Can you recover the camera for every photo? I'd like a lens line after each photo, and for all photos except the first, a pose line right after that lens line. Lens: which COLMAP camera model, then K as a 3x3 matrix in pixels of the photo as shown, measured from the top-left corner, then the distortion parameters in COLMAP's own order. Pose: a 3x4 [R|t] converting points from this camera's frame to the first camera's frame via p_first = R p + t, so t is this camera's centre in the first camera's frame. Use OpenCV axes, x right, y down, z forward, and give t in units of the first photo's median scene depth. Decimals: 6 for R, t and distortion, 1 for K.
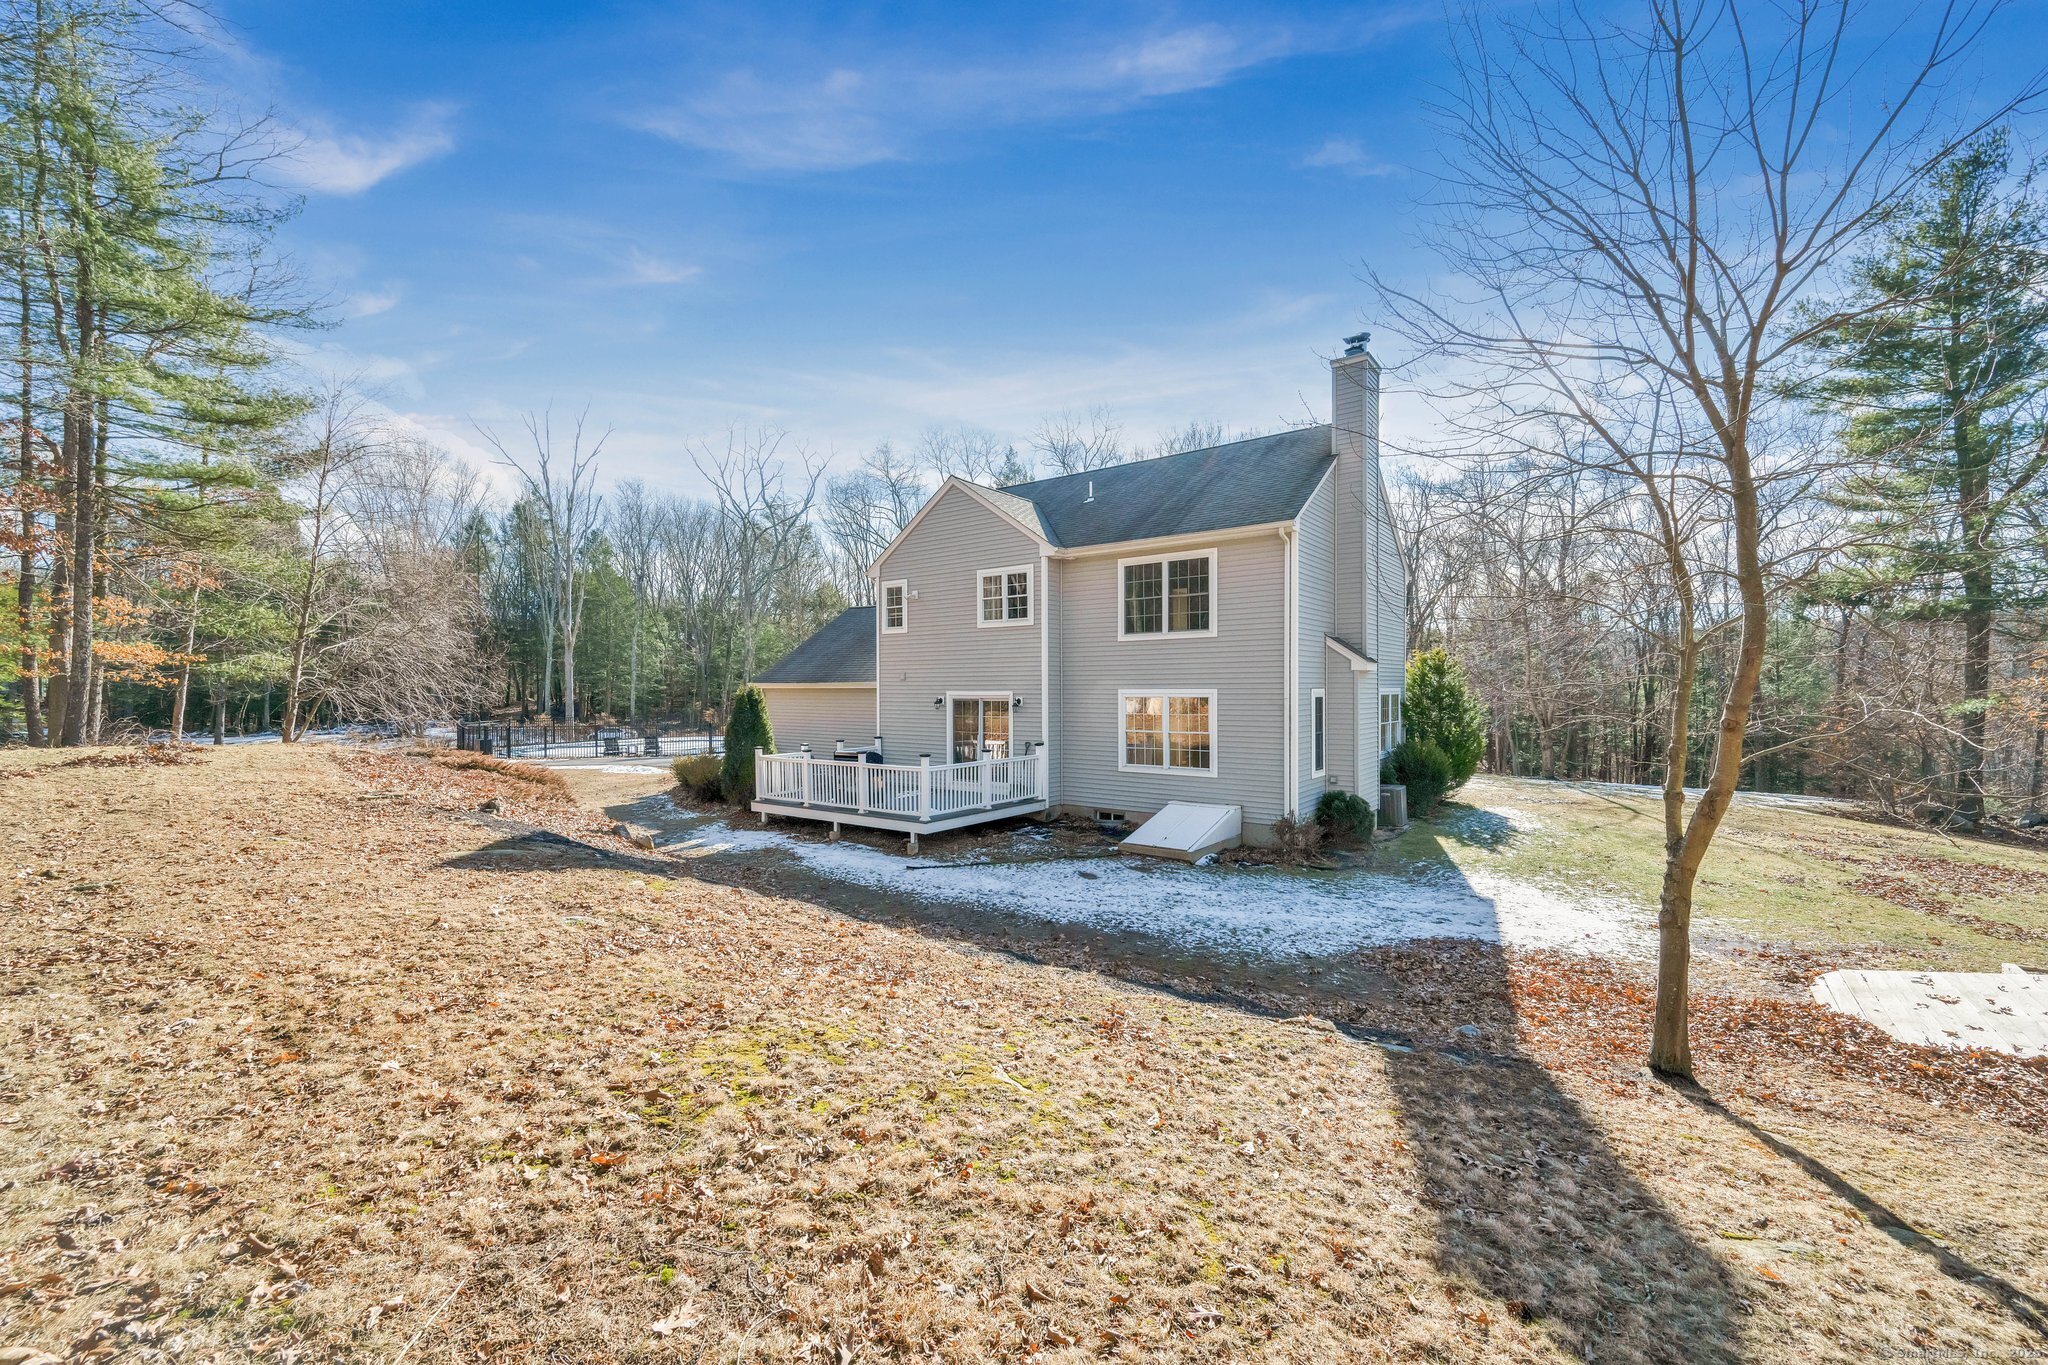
lens RADIAL K [[810.3, 0, 1027.0], [0, 810.3, 693.4], [0, 0, 1]] dist [-0.000678, -0.000064]
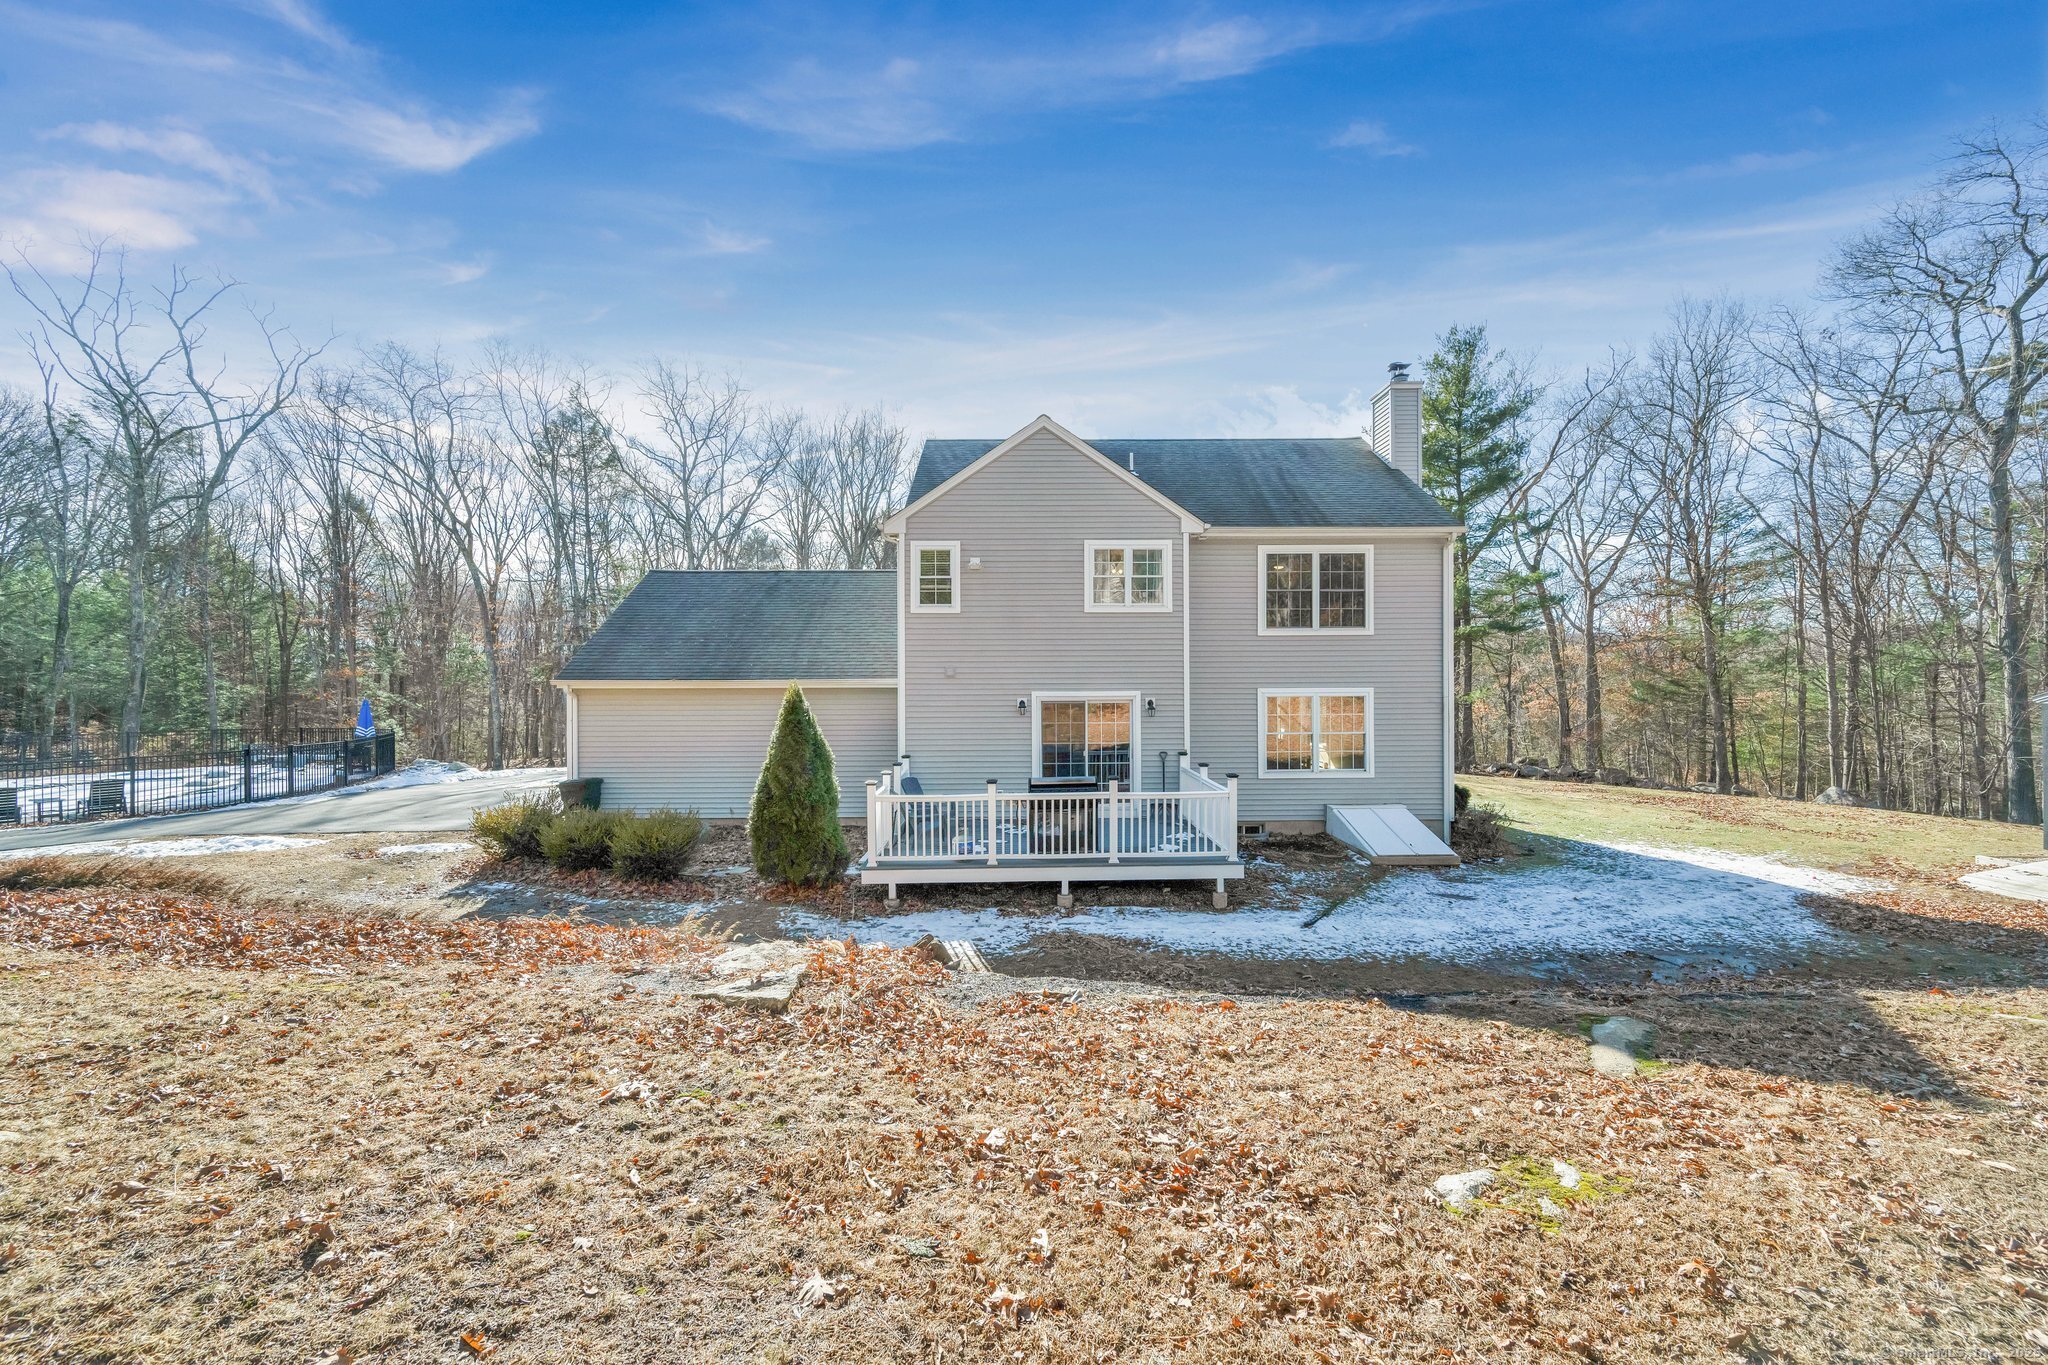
lens RADIAL K [[810.3, 0, 1022.6], [0, 810.3, 675.9], [0, 0, 1]] dist [-0.000678, -0.000064]
pose [[0.792439, 0.008235, 0.609896, -0.651898], [0.006458, 0.999740, -0.021891, -0.001115], [-0.609917, 0.021286, 0.792179, 0.446312]]
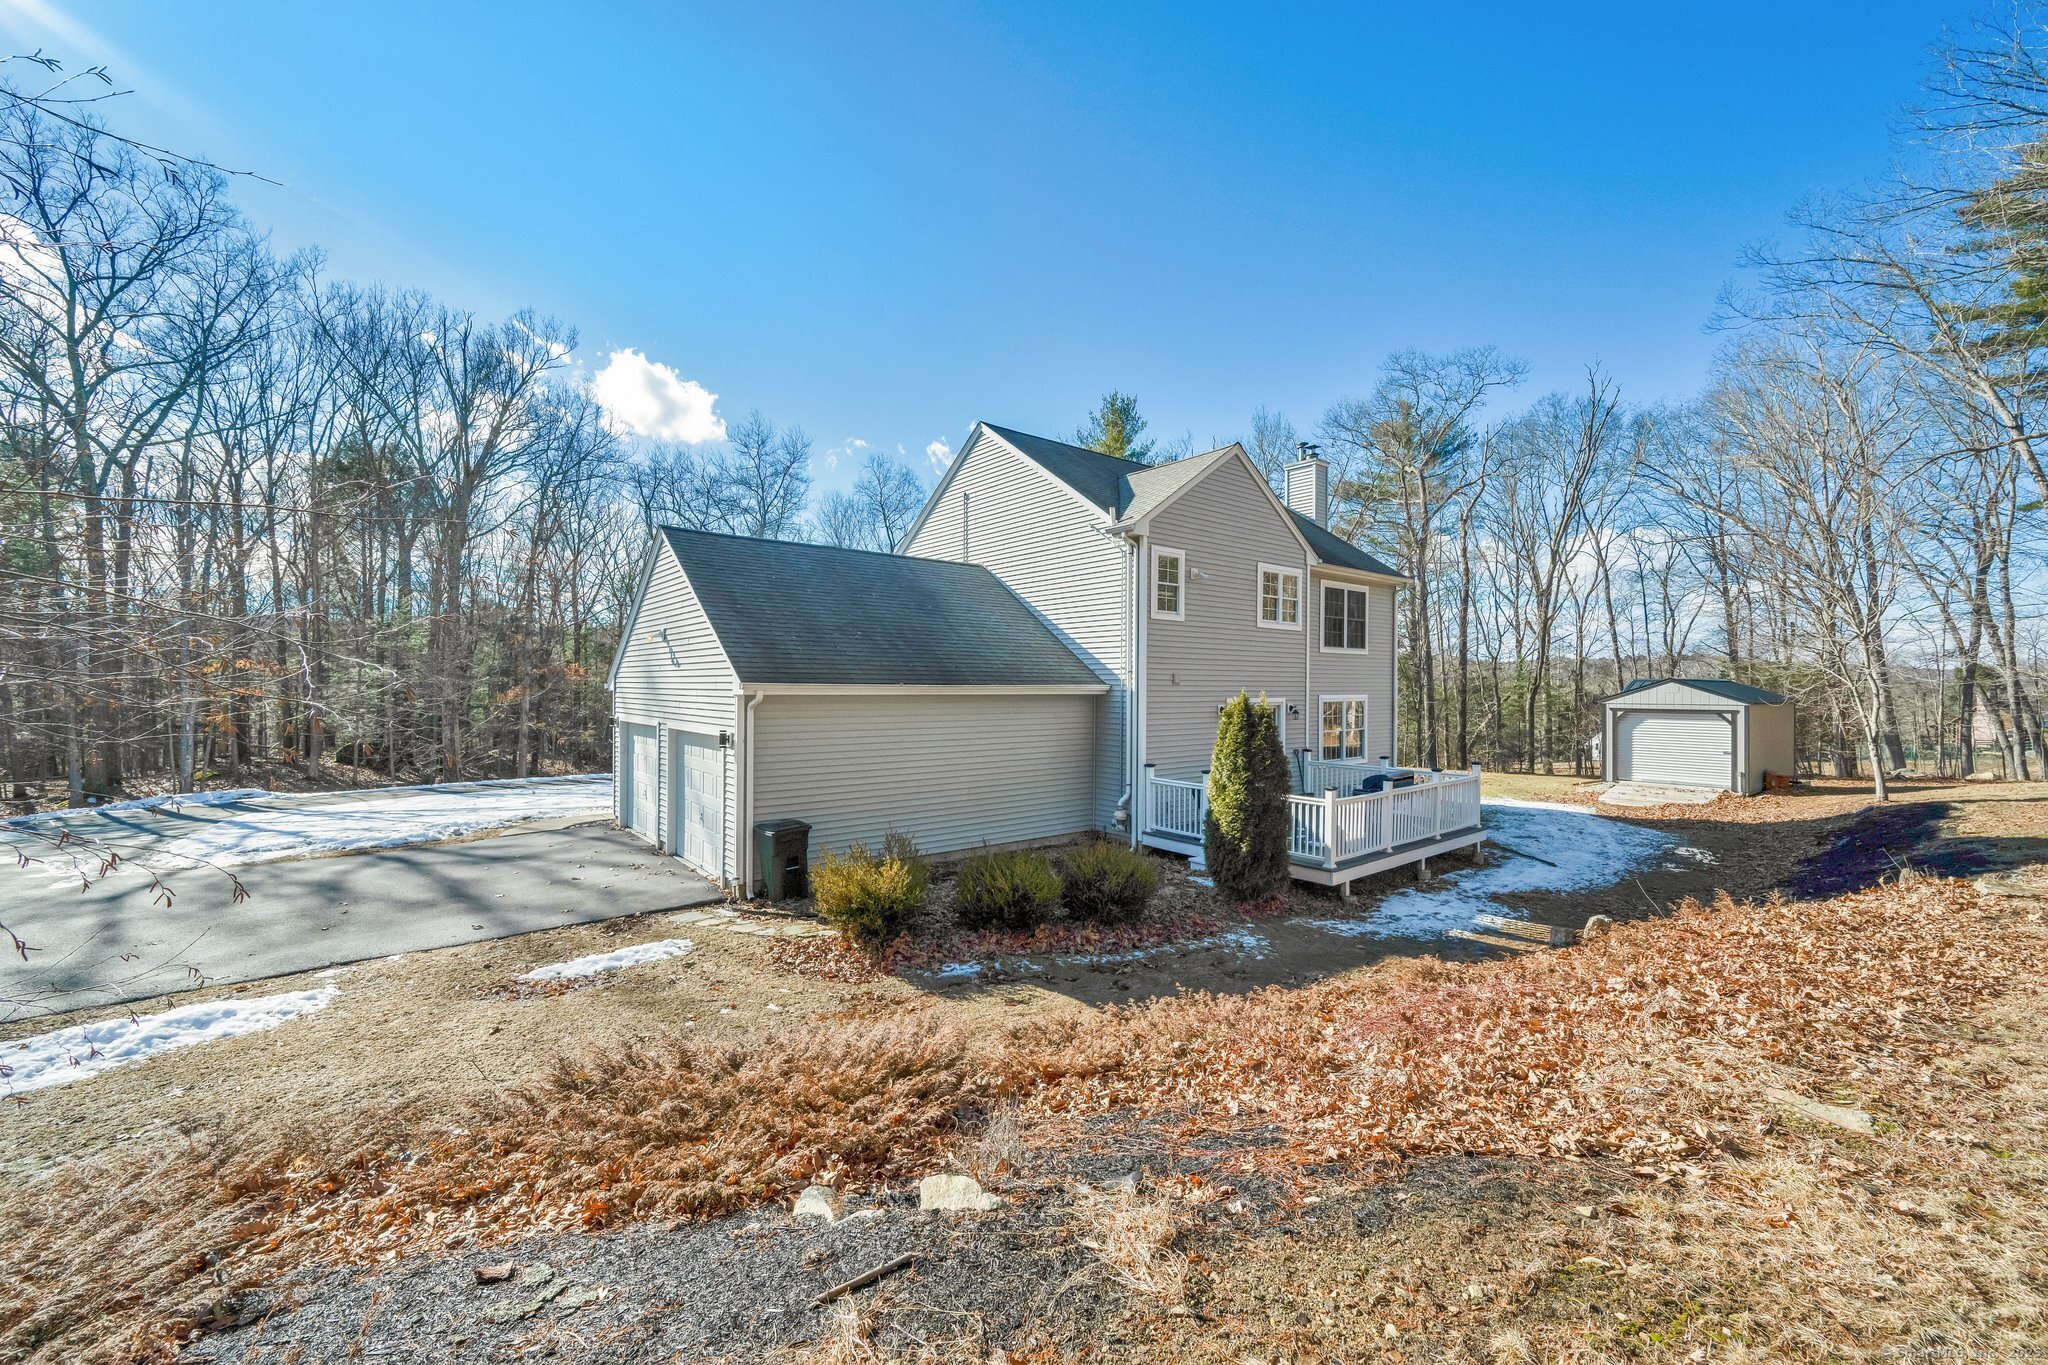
lens RADIAL K [[810.3, 0, 1024.6], [0, 810.3, 685.8], [0, 0, 1]] dist [-0.000678, -0.000064]
pose [[0.241847, 0.004210, 0.970305, -1.078624], [0.000069, 0.999991, -0.004356, -0.013740], [-0.970314, 0.001120, 0.241844, 1.131578]]
